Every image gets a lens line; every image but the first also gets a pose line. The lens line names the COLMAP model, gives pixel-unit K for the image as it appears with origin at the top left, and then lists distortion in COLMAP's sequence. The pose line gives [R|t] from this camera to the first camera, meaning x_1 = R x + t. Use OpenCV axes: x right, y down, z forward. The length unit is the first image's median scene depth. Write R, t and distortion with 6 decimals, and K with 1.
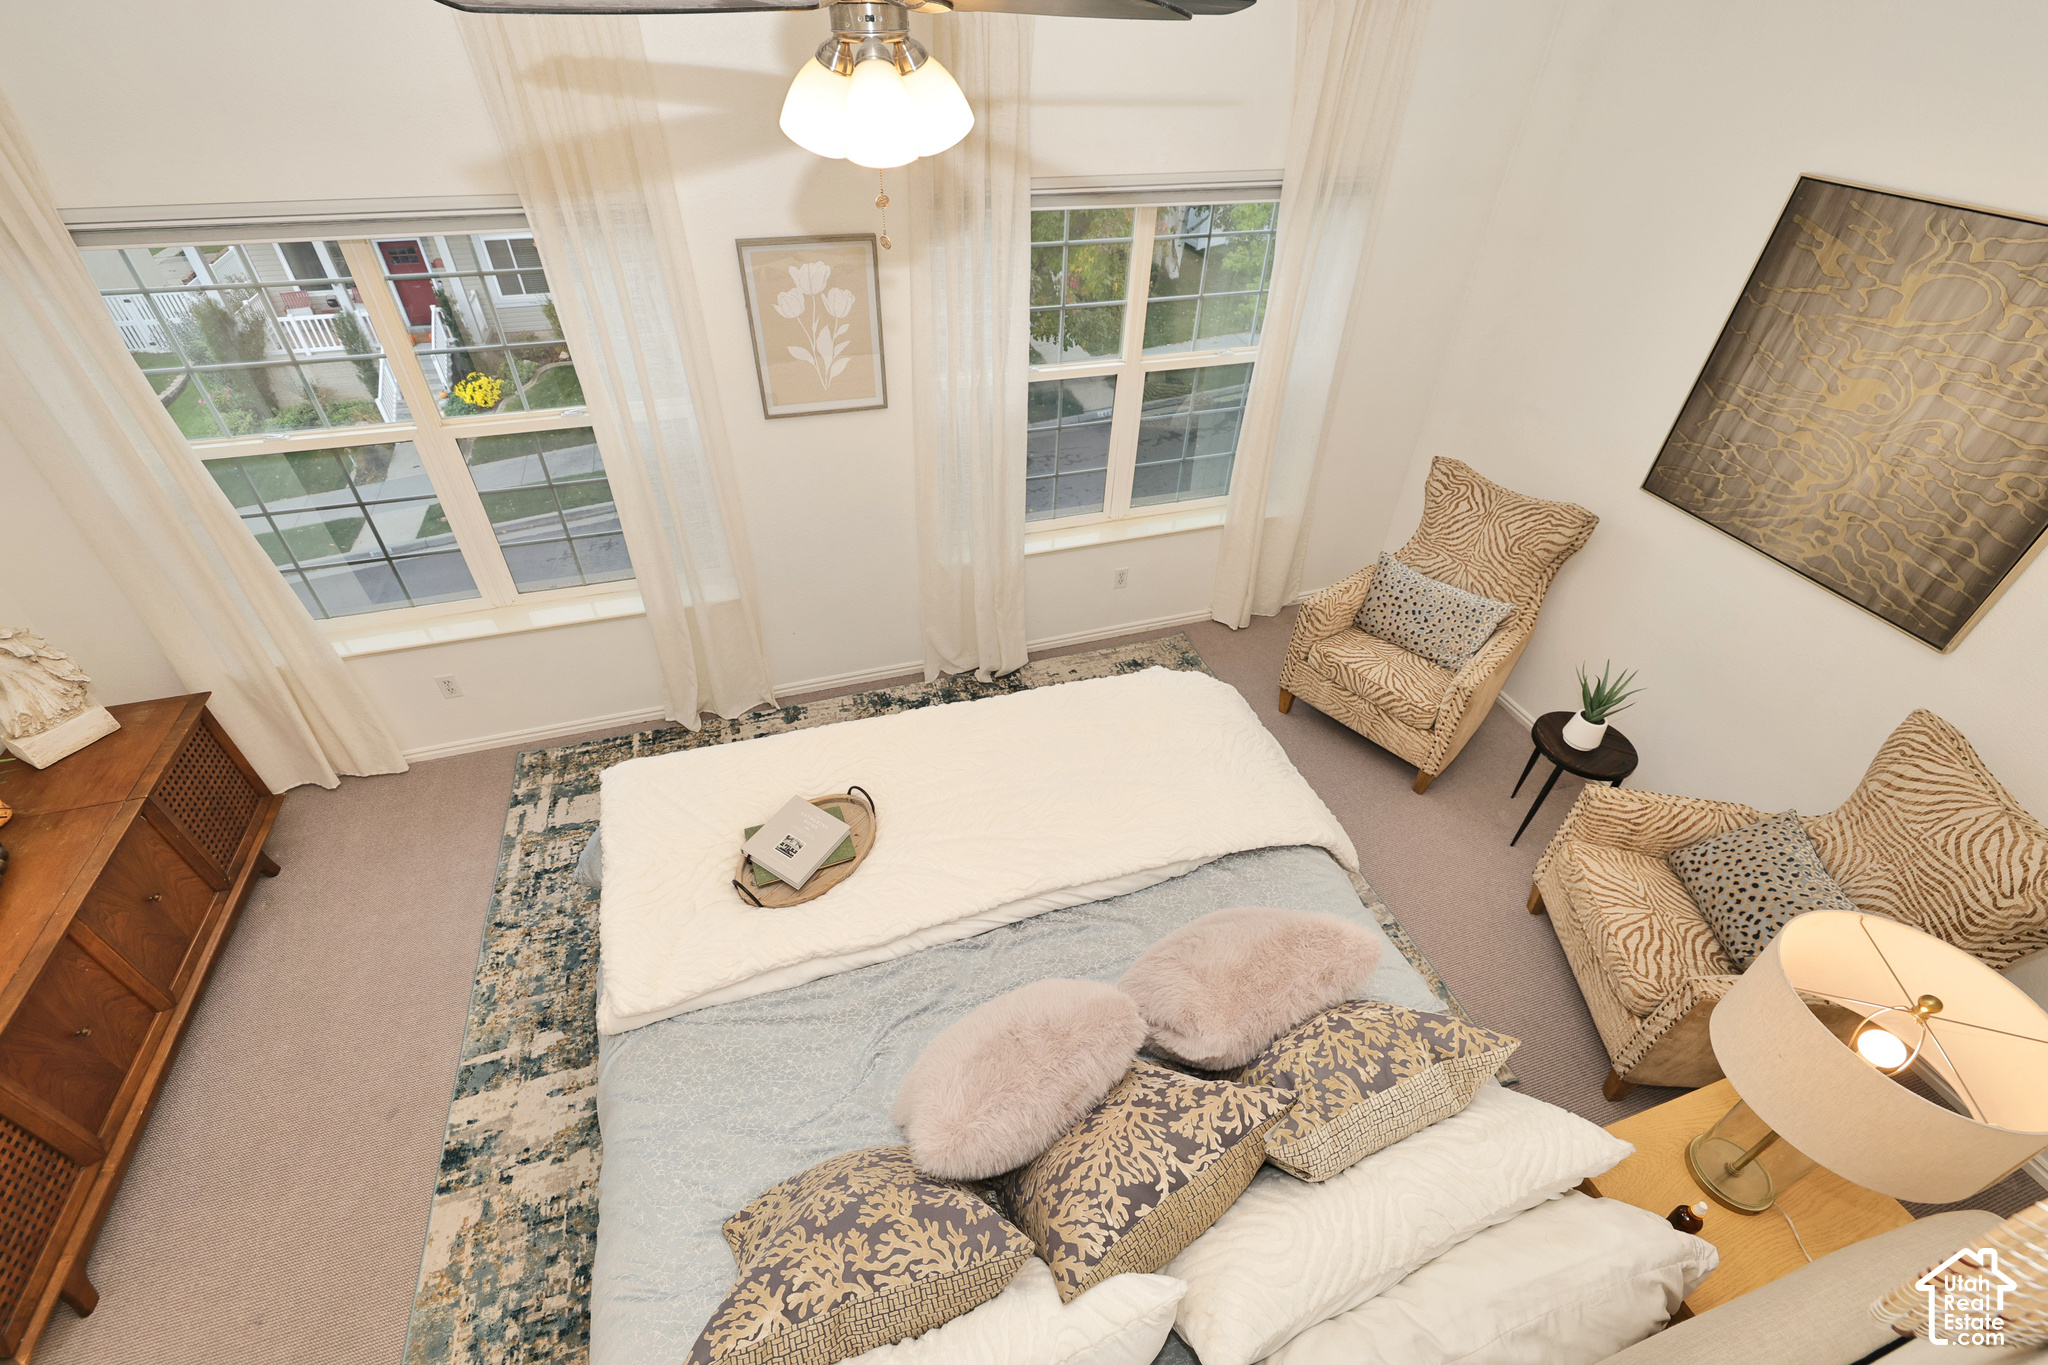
lens RADIAL K [[857.6, 0, 1022.3], [0, 857.6, 670.1], [0, 0, 1]] dist [0.002329, 0.000012]
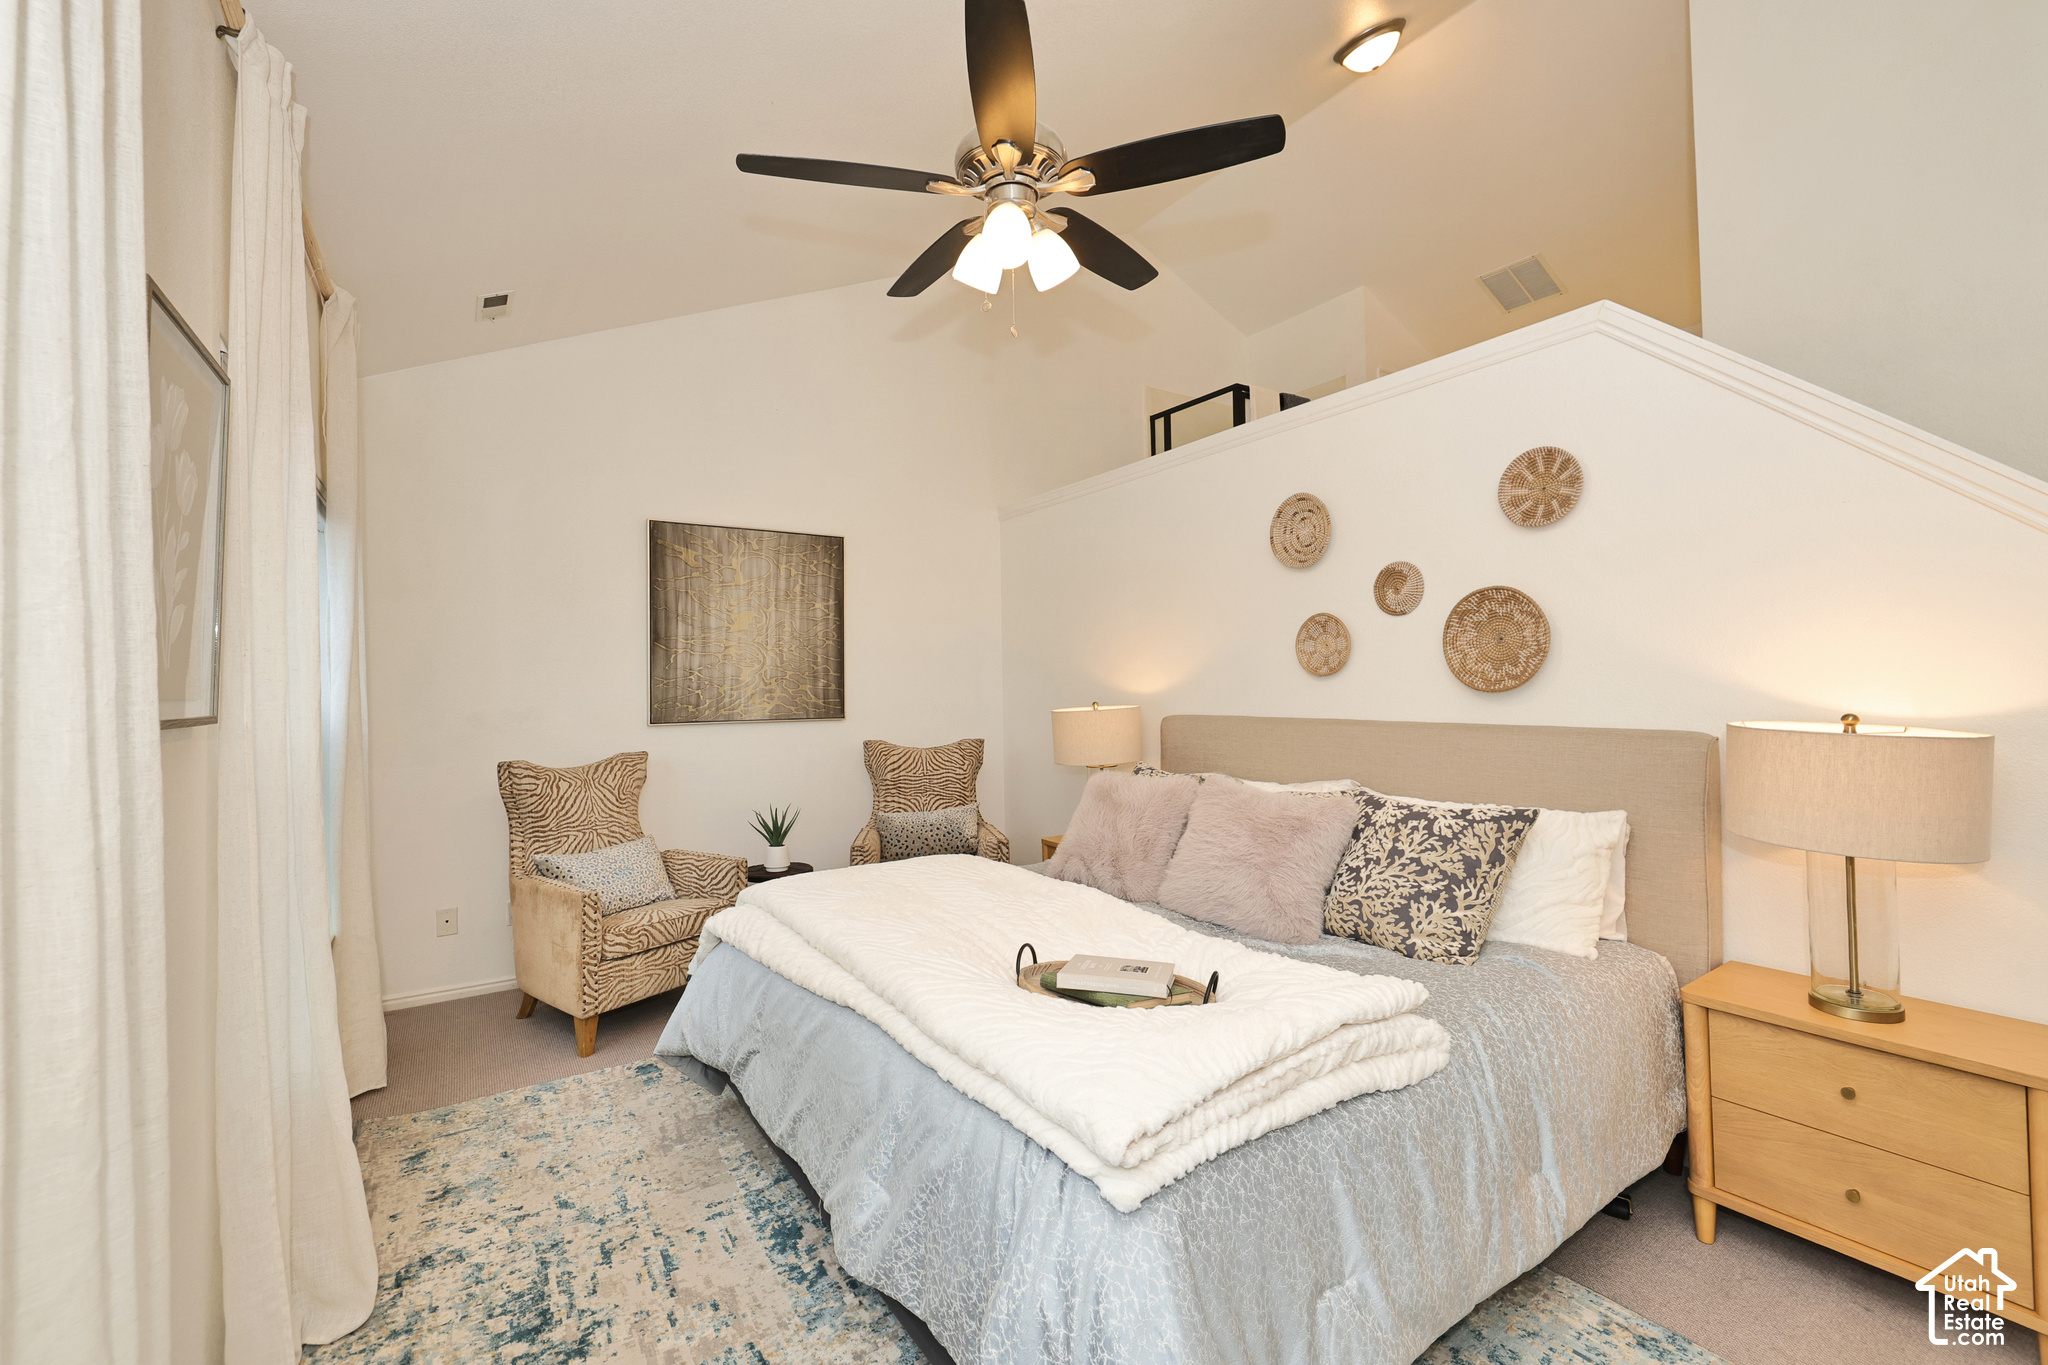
lens RADIAL K [[859.9, 0, 1024.0], [0, 859.9, 682.5], [0, 0, 1]] dist [-0.001509, -0.000024]
pose [[-0.252339, -0.018297, 0.967466, -0.798174], [0.619234, 0.765231, 0.175984, -0.149673], [-0.743555, 0.643496, -0.181767, 0.840229]]
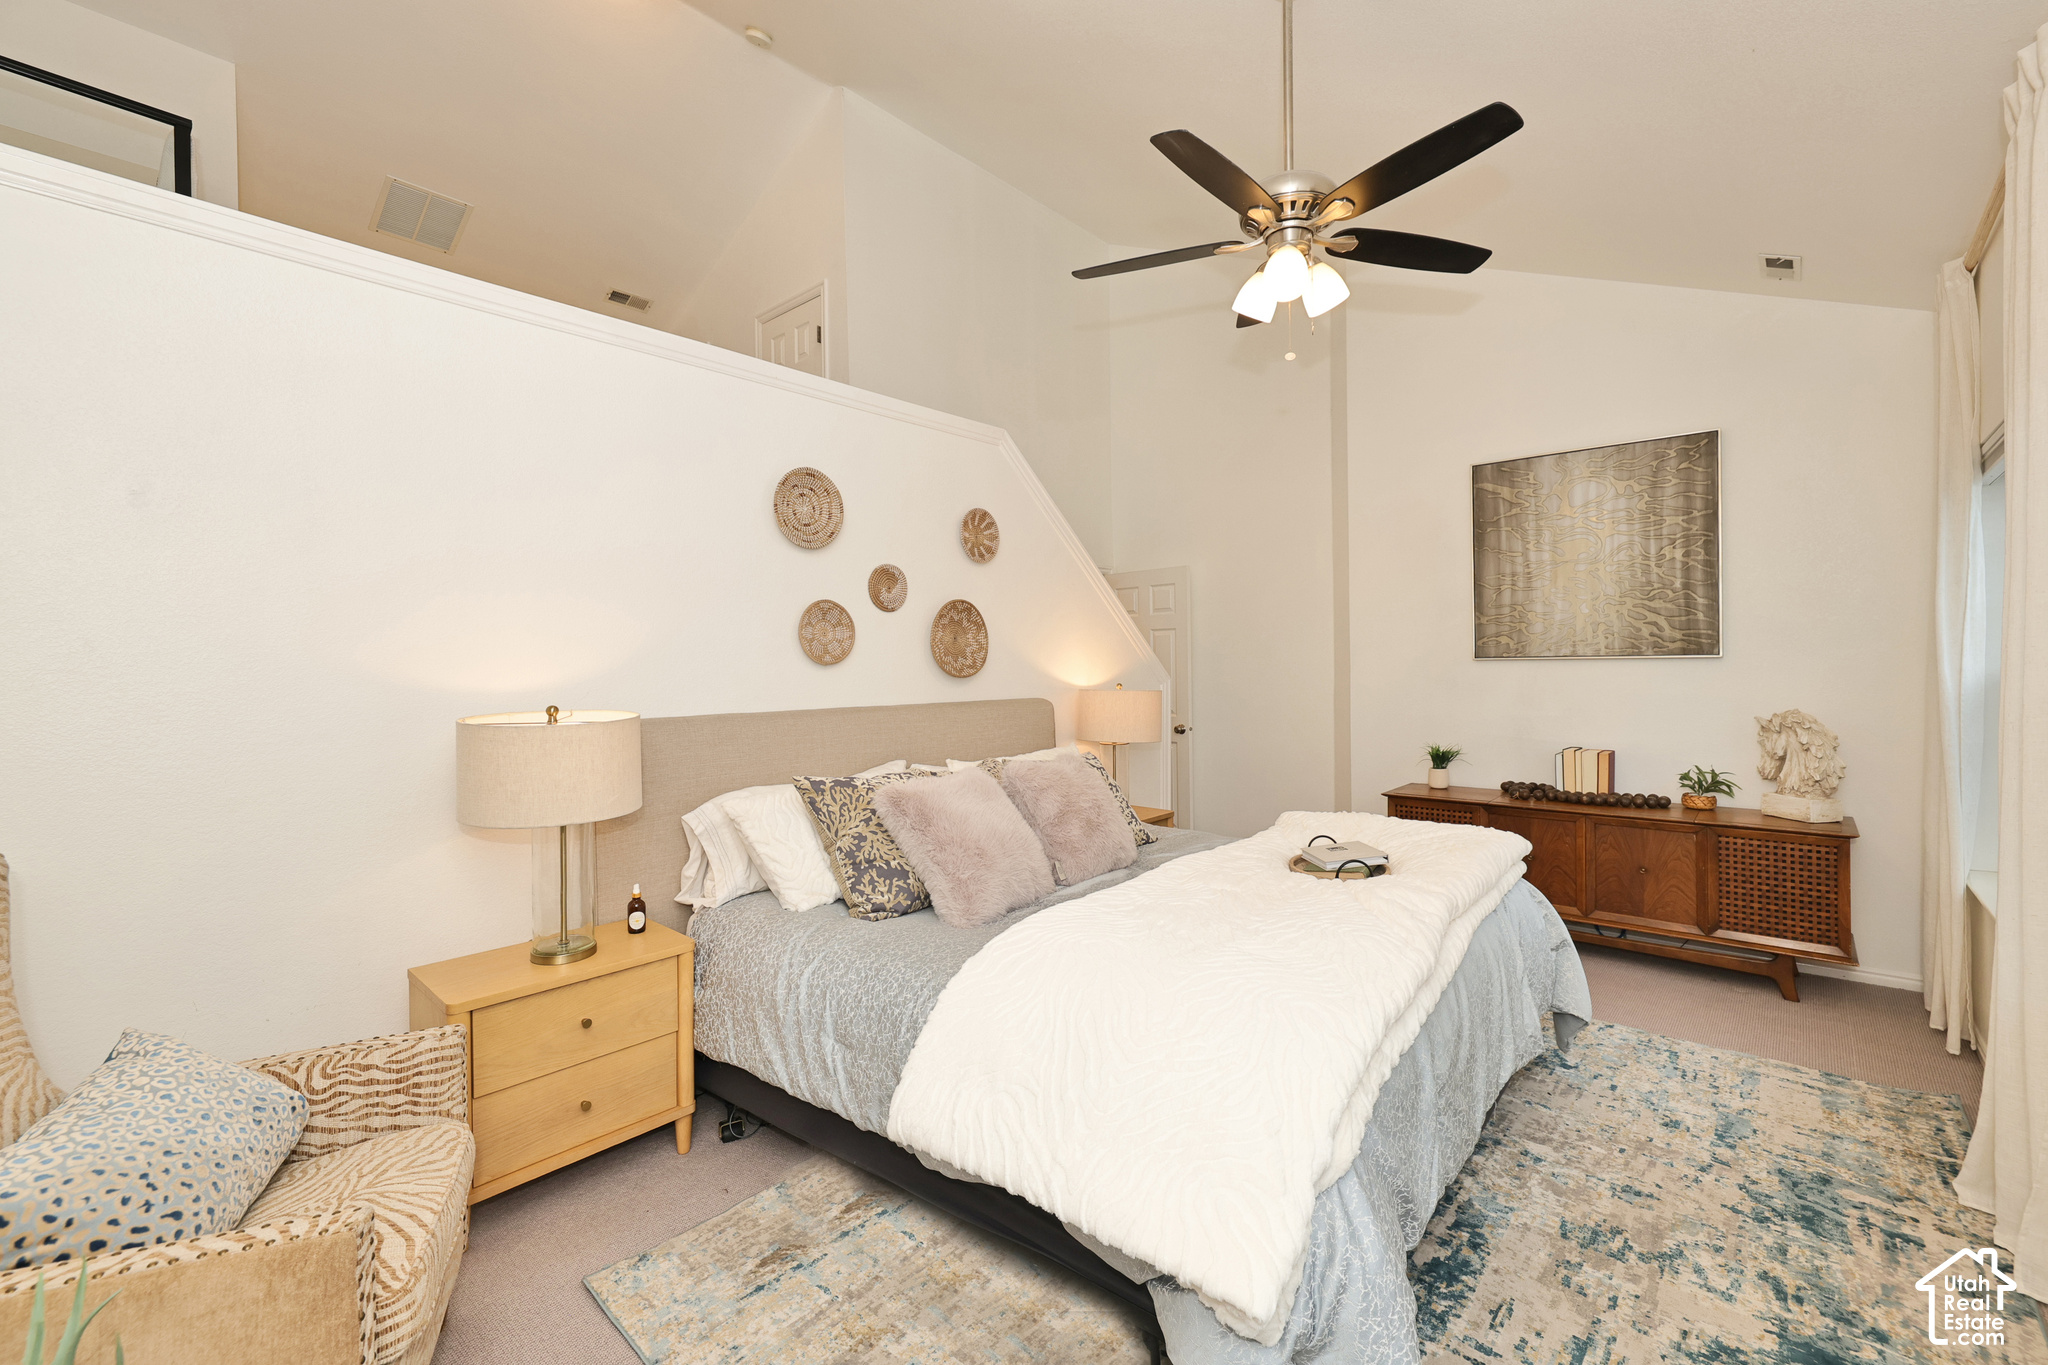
lens RADIAL K [[868.8, 0, 1029.1], [0, 868.8, 672.8], [0, 0, 1]] dist [0.002897, -0.000034]
pose [[-0.863915, -0.008663, -0.503564, 0.574836], [-0.324514, 0.774202, 0.543417, -0.399044], [0.385152, 0.632880, -0.671655, 1.197816]]
